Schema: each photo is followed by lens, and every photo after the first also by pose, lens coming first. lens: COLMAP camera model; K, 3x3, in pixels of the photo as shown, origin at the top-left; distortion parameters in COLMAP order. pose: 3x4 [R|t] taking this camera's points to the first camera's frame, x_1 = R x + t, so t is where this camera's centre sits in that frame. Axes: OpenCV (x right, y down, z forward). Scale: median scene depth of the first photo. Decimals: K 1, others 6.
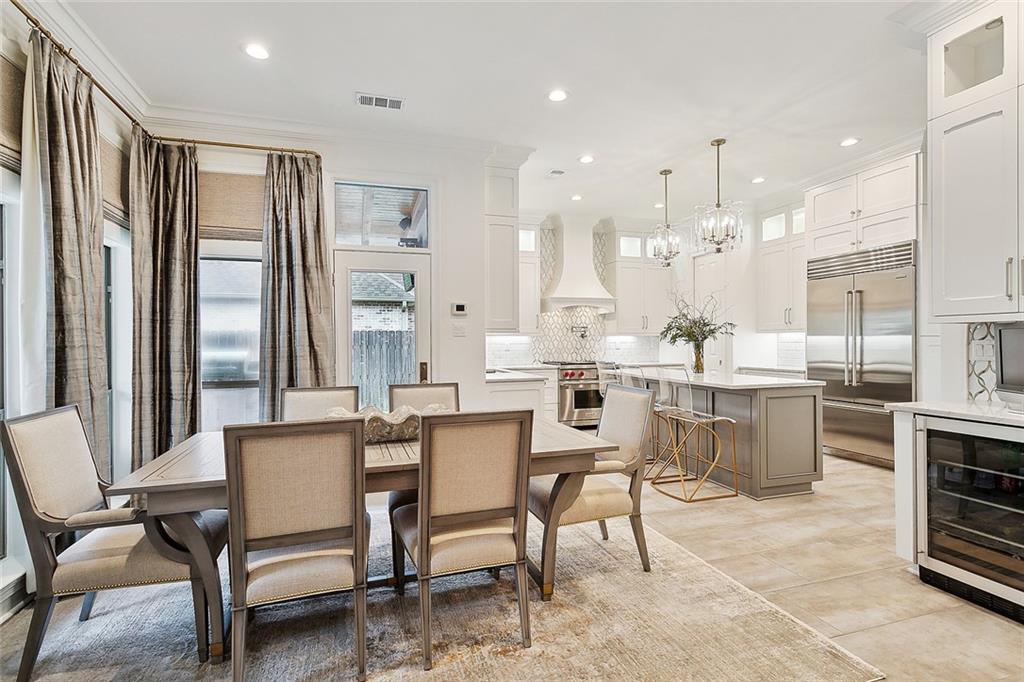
lens RADIAL K [[488.3, 0, 513.5], [0, 488.3, 343.8], [0, 0, 1]] dist [-0.001555, 0.002157]
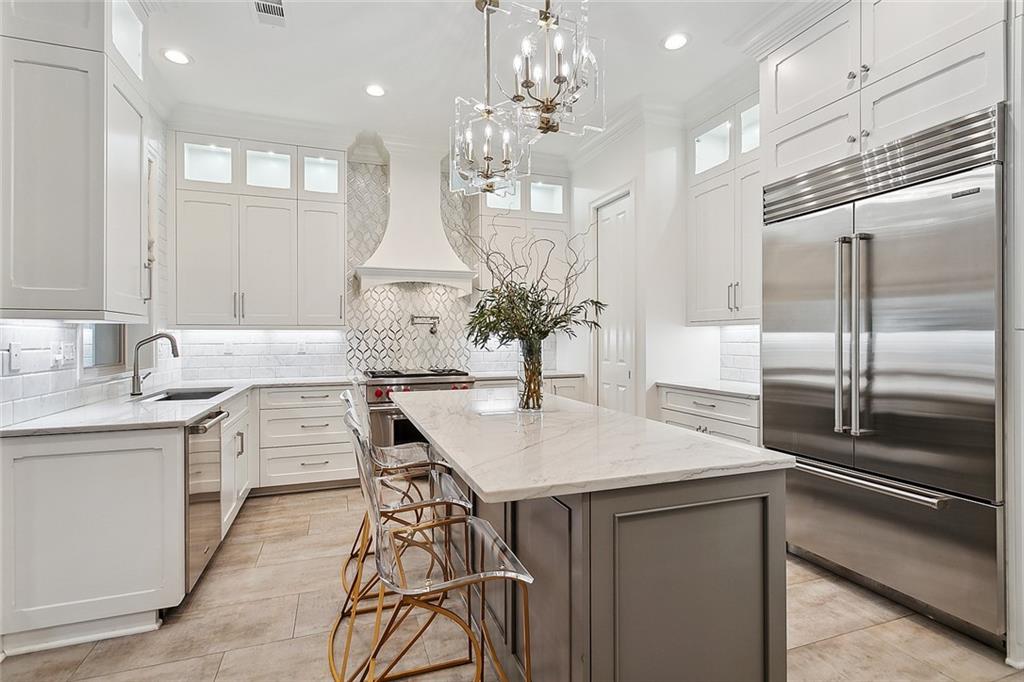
lens RADIAL K [[488.3, 0, 509.7], [0, 488.3, 337.3], [0, 0, 1]] dist [-0.001555, 0.002157]
pose [[0.999459, 0.004473, 0.032579, 0.338855], [-0.004189, 0.999953, -0.008794, -0.003504], [-0.032617, 0.008653, 0.999430, 0.524713]]
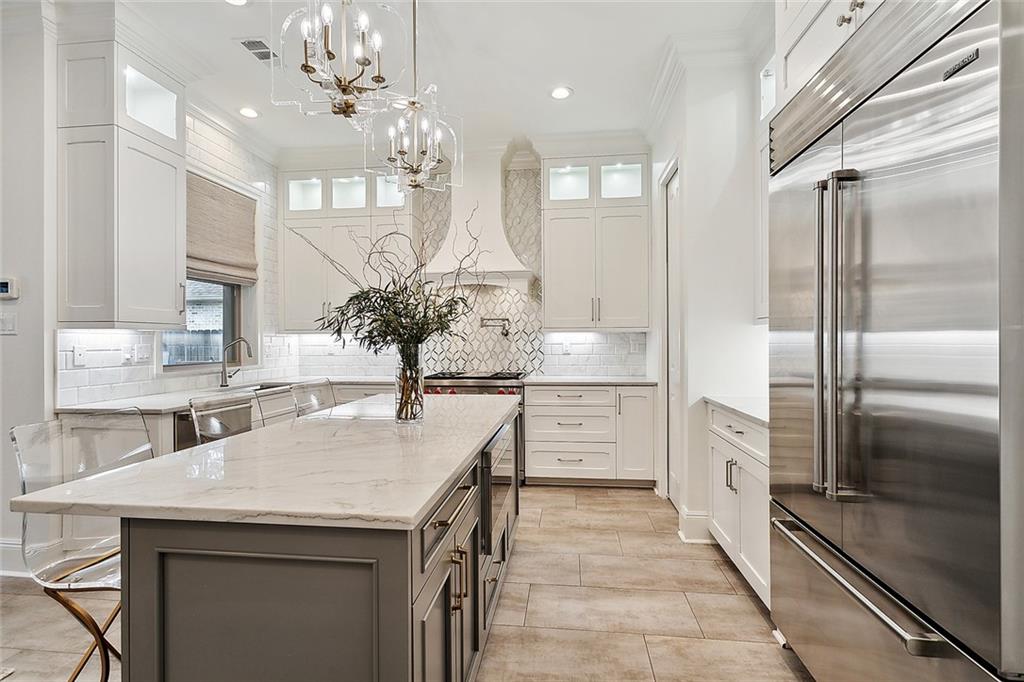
lens RADIAL K [[488.3, 0, 510.4], [0, 488.3, 337.3], [0, 0, 1]] dist [-0.001555, 0.002157]
pose [[0.907751, -0.000385, -0.419509, 0.632673], [-0.003578, 0.999956, -0.008659, -0.007726], [0.419494, 0.009361, 0.907710, 0.640533]]
